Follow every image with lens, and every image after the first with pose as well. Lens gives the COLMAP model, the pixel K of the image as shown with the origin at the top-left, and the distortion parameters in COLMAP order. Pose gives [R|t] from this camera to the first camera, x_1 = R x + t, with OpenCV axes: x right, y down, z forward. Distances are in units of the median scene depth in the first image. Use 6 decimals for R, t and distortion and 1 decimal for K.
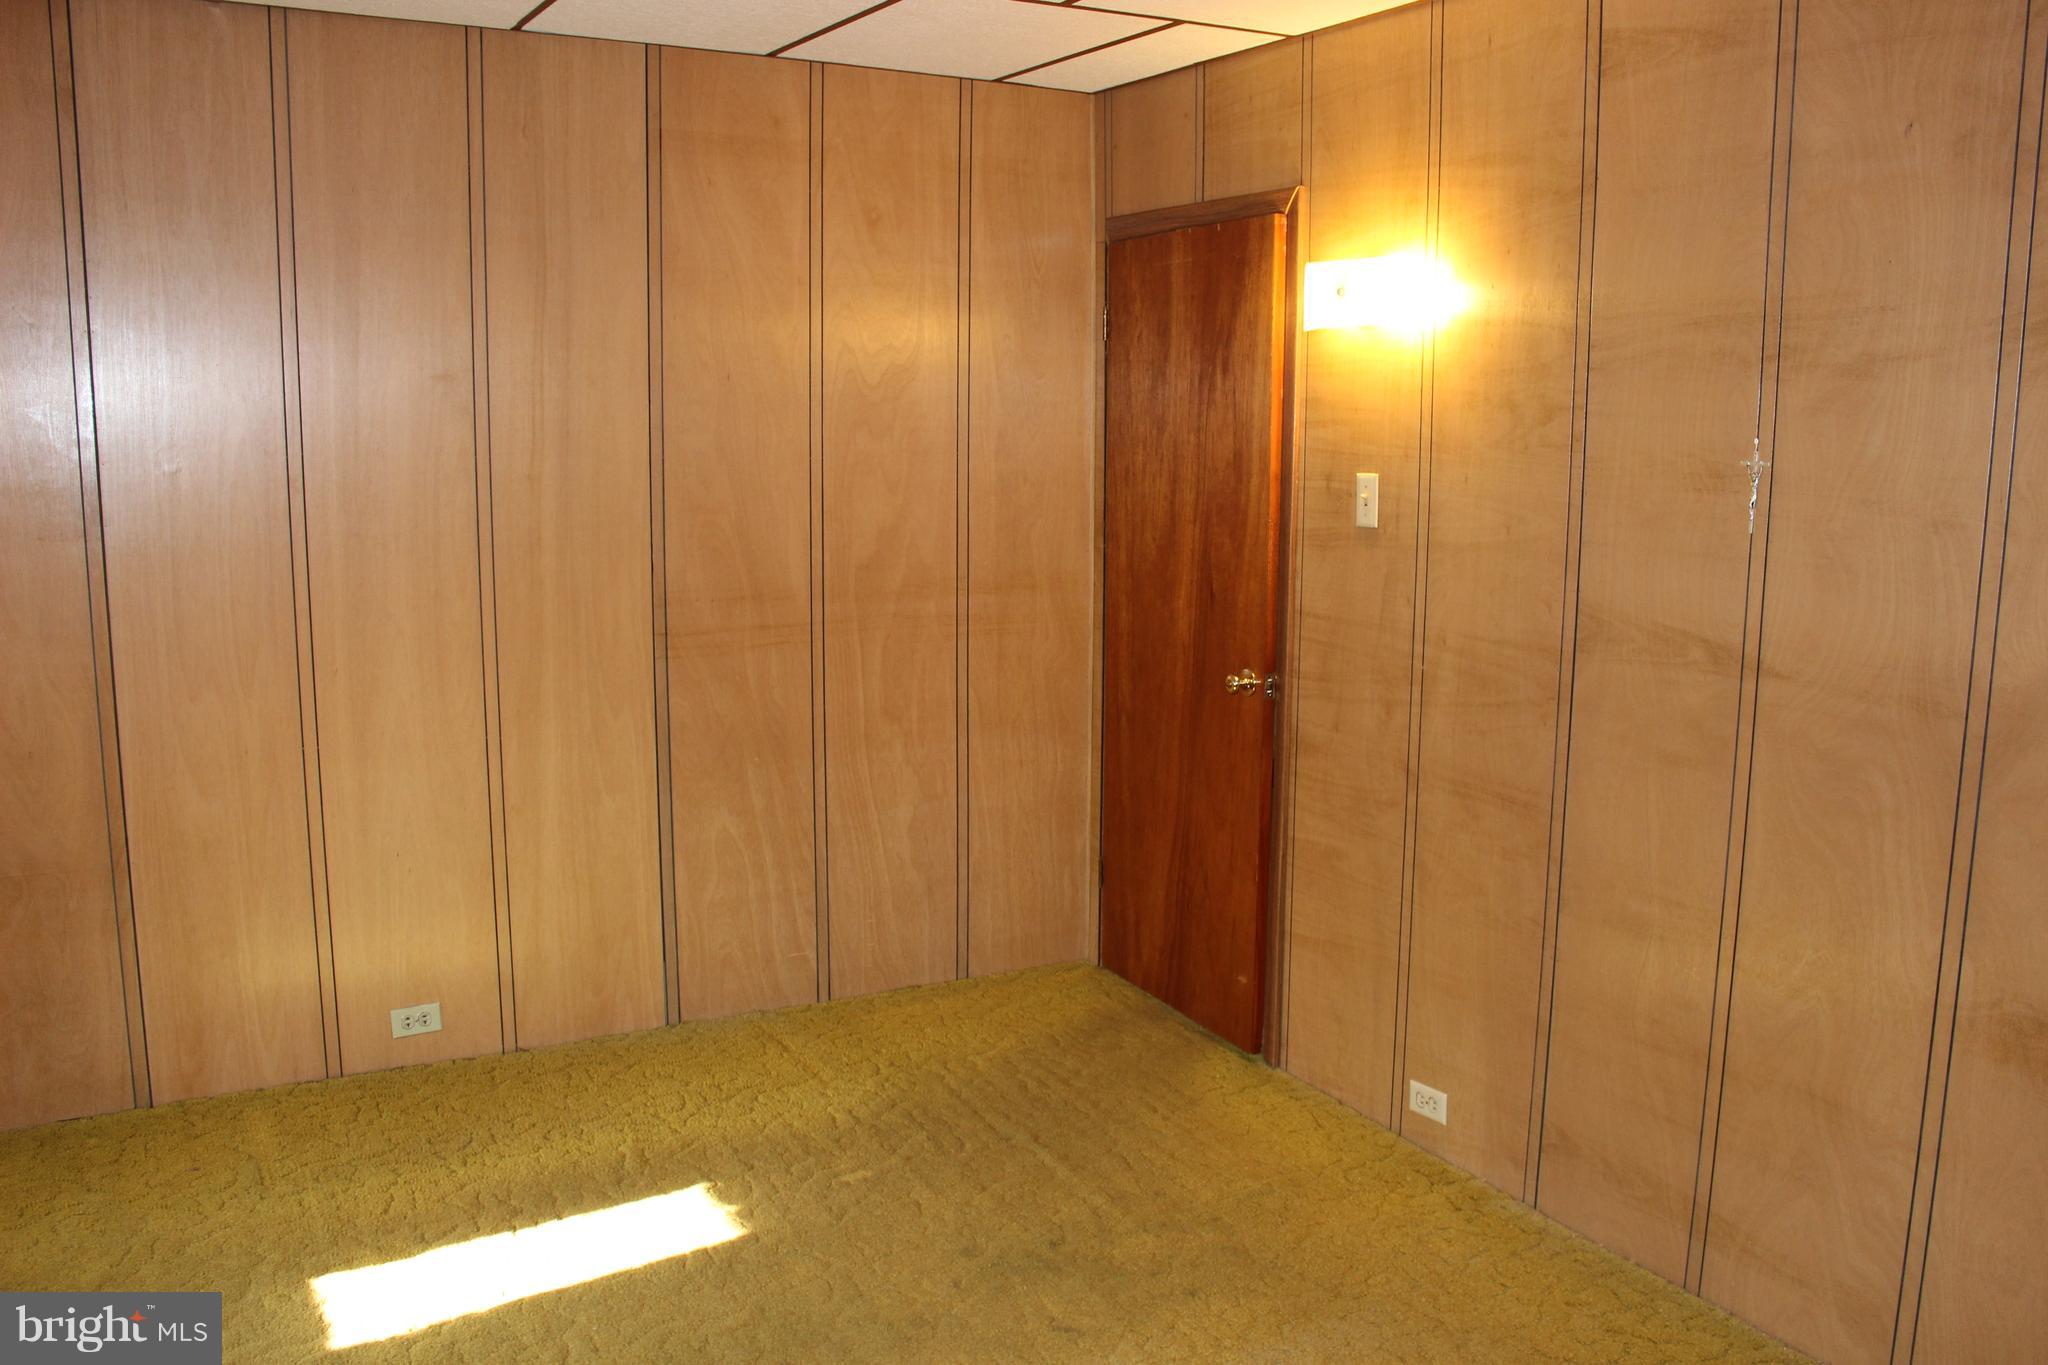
lens RADIAL K [[1672.5, 0, 1024.0], [0, 1672.5, 682.5], [0, 0, 1]] dist [-0.009001, -0.002071]
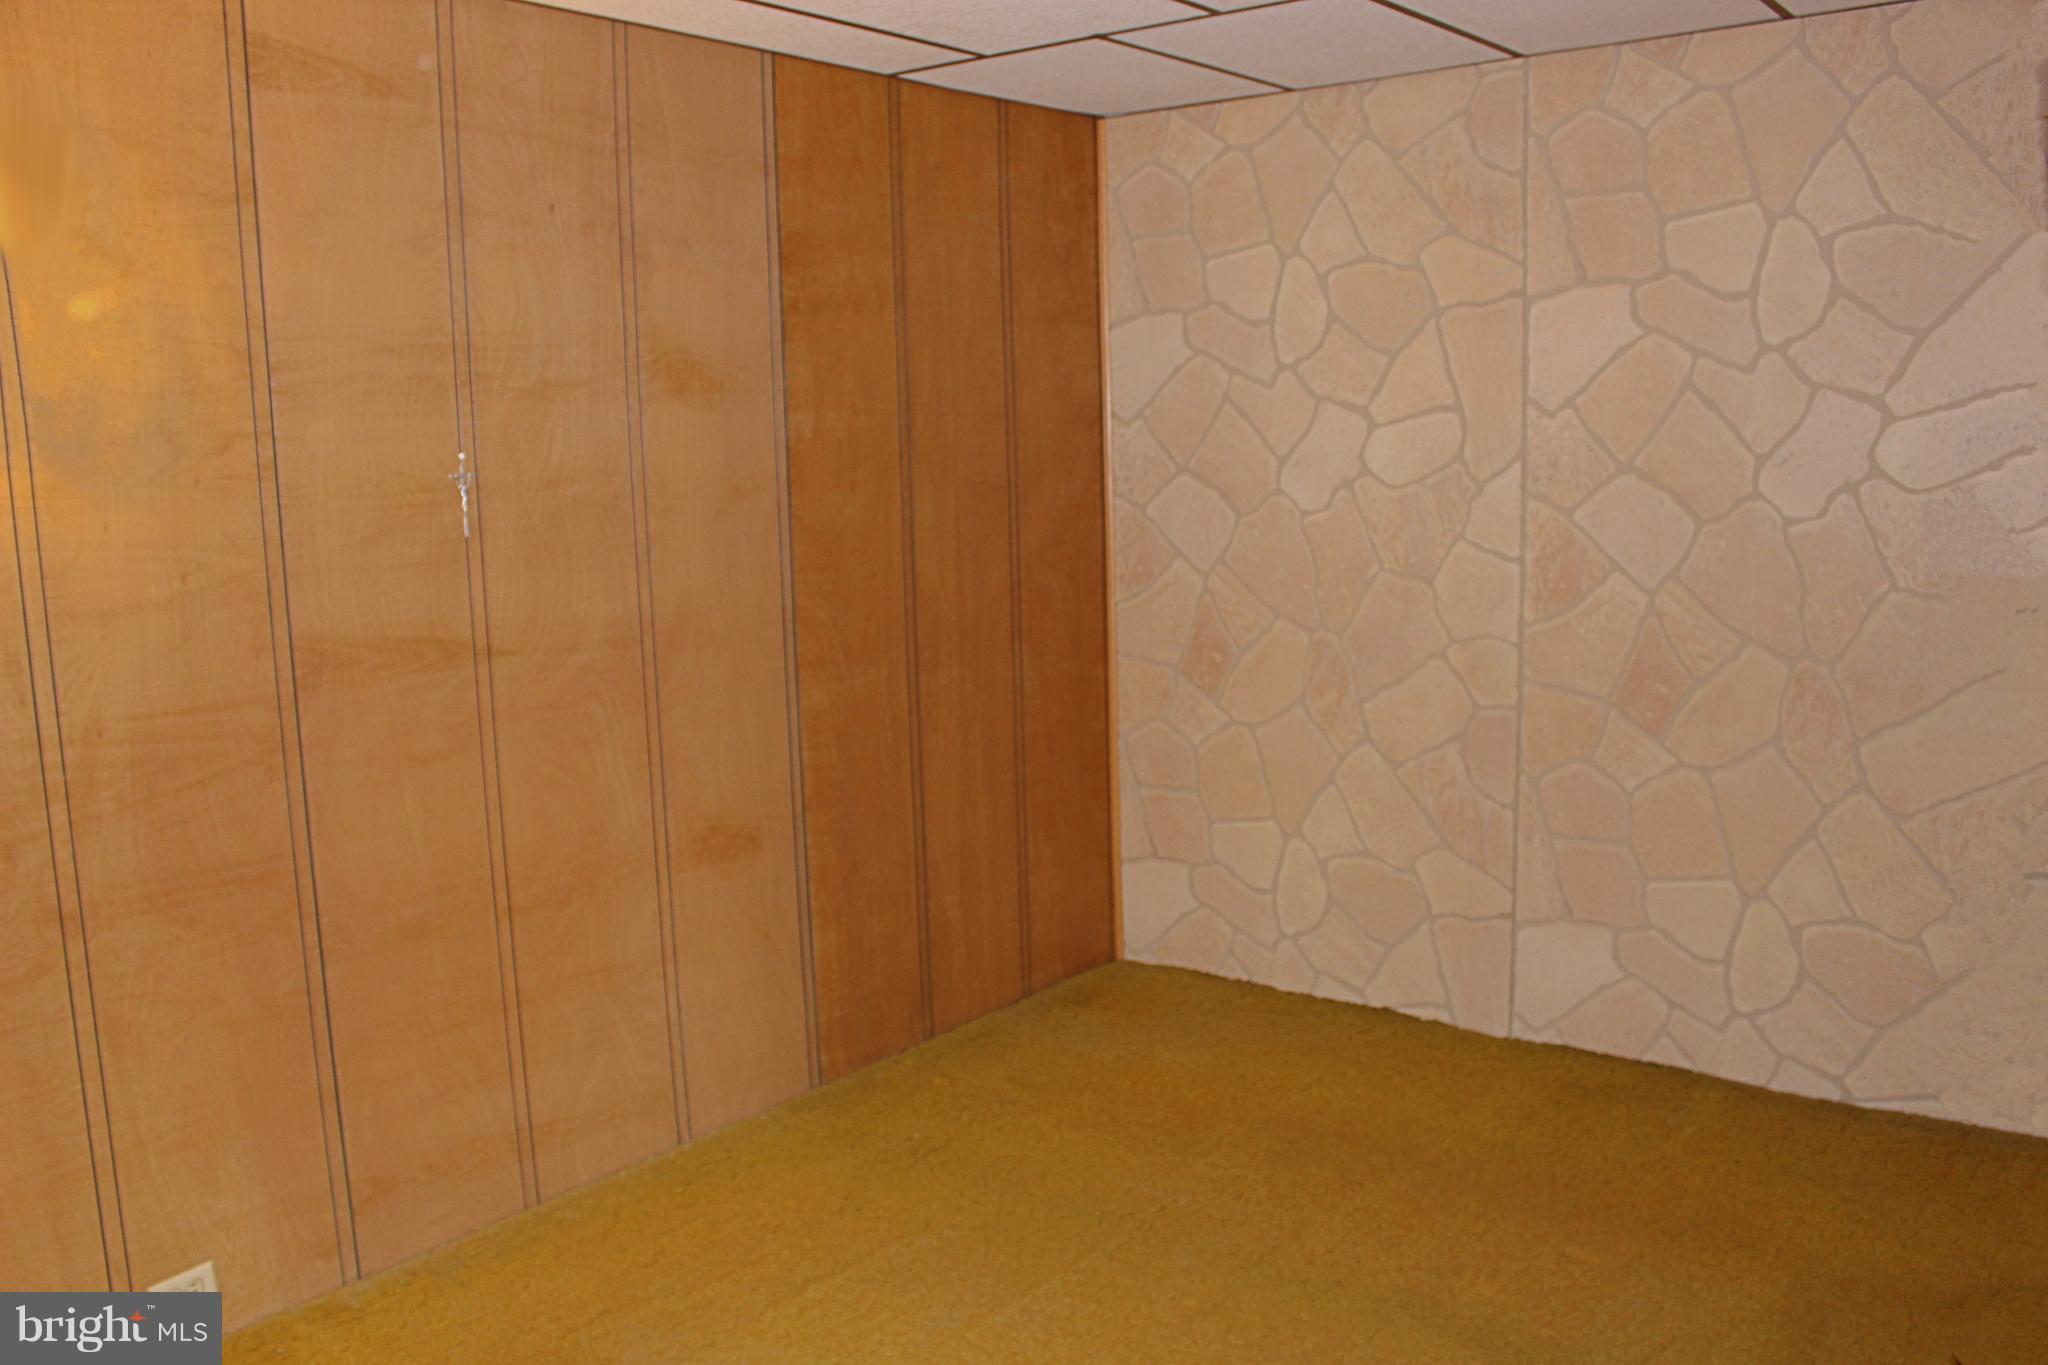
lens RADIAL K [[1638.6, 0, 1024.1], [0, 1638.6, 638.1], [0, 0, 1]] dist [0.005023, 0.007007]
pose [[-0.301528, -0.143788, 0.942553, -0.678148], [0.168831, 0.964890, 0.201205, -0.168759], [-0.938391, 0.219801, -0.266666, 0.880851]]
